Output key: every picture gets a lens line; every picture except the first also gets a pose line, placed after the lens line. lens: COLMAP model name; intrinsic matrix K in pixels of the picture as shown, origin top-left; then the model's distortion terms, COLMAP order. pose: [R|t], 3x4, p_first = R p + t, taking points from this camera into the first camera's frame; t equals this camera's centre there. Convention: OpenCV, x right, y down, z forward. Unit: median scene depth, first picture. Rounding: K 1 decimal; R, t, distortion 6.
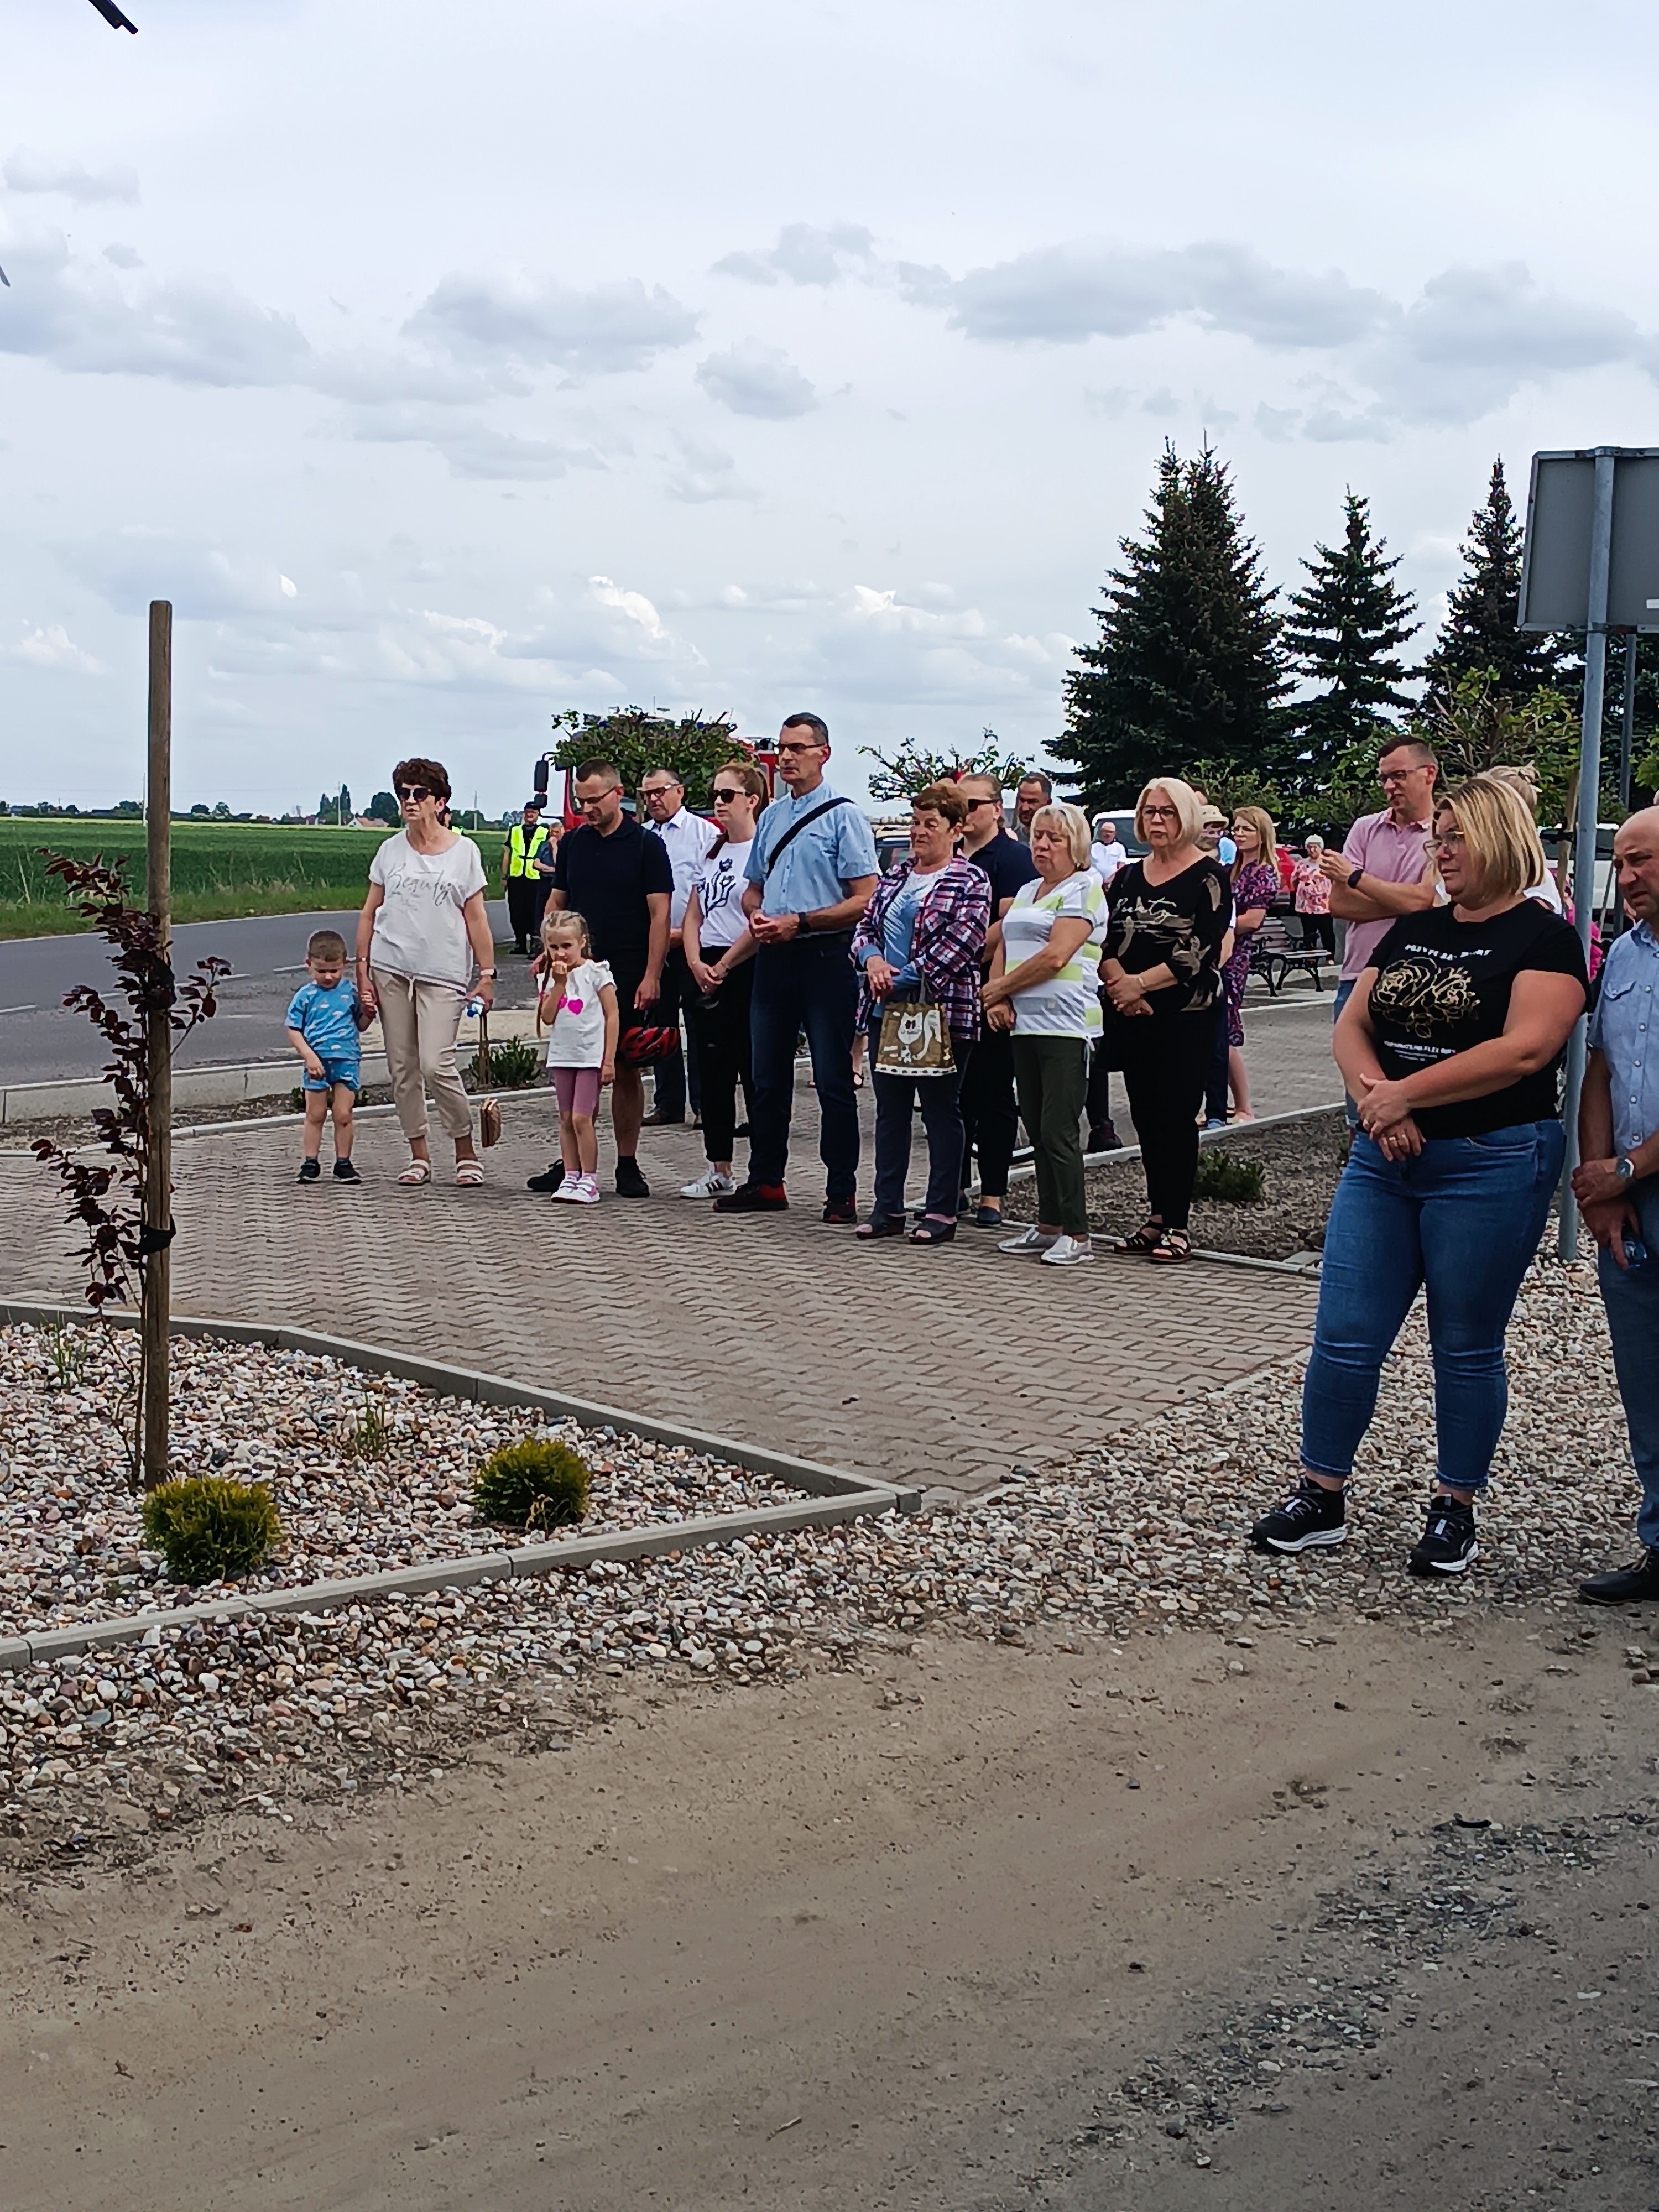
lens RADIAL K [[3219.4, 0, 842.2], [0, 3219.4, 1100.4], [0, 0, 1]] dist [0.160444, -0.639203]
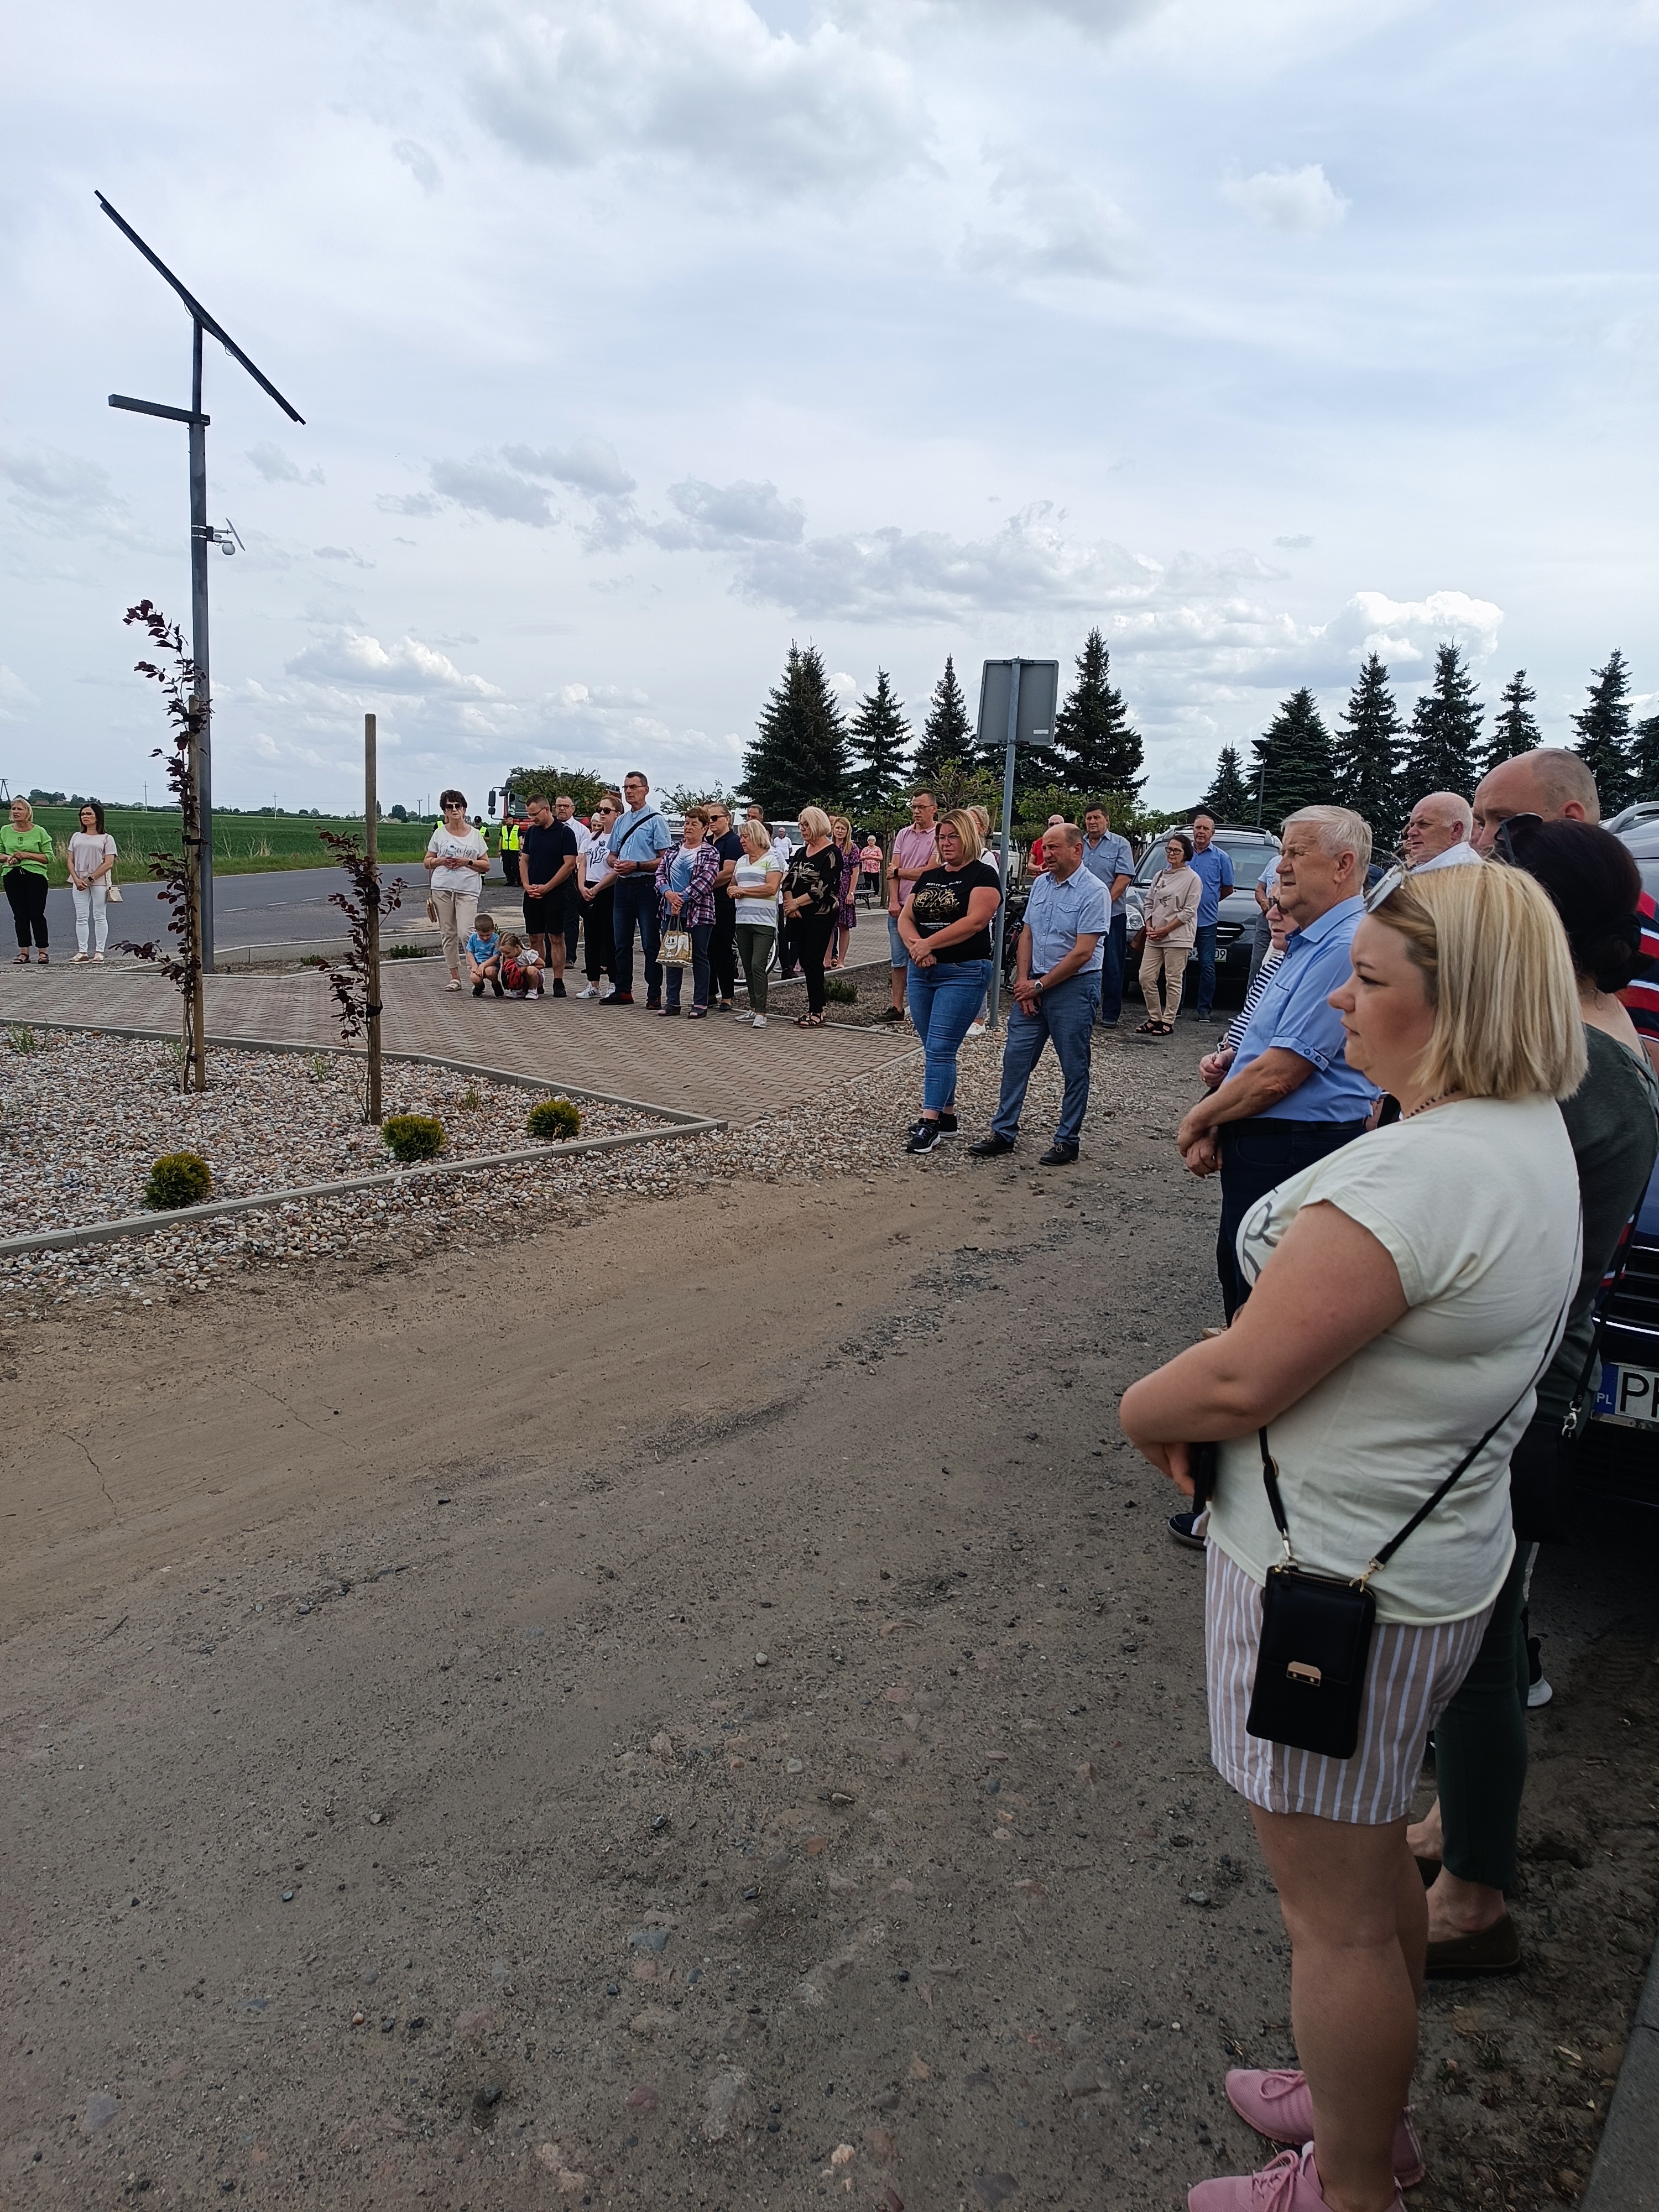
lens RADIAL K [[1564.0, 0, 823.2], [0, 1564.0, 1078.2], [0, 0, 1]] dist [0.100957, -0.128994]
pose [[0.992002, -0.003783, 0.126163, -0.043905], [-0.005383, 0.997374, 0.072226, 0.009757], [-0.126105, -0.072328, 0.989377, -0.090306]]
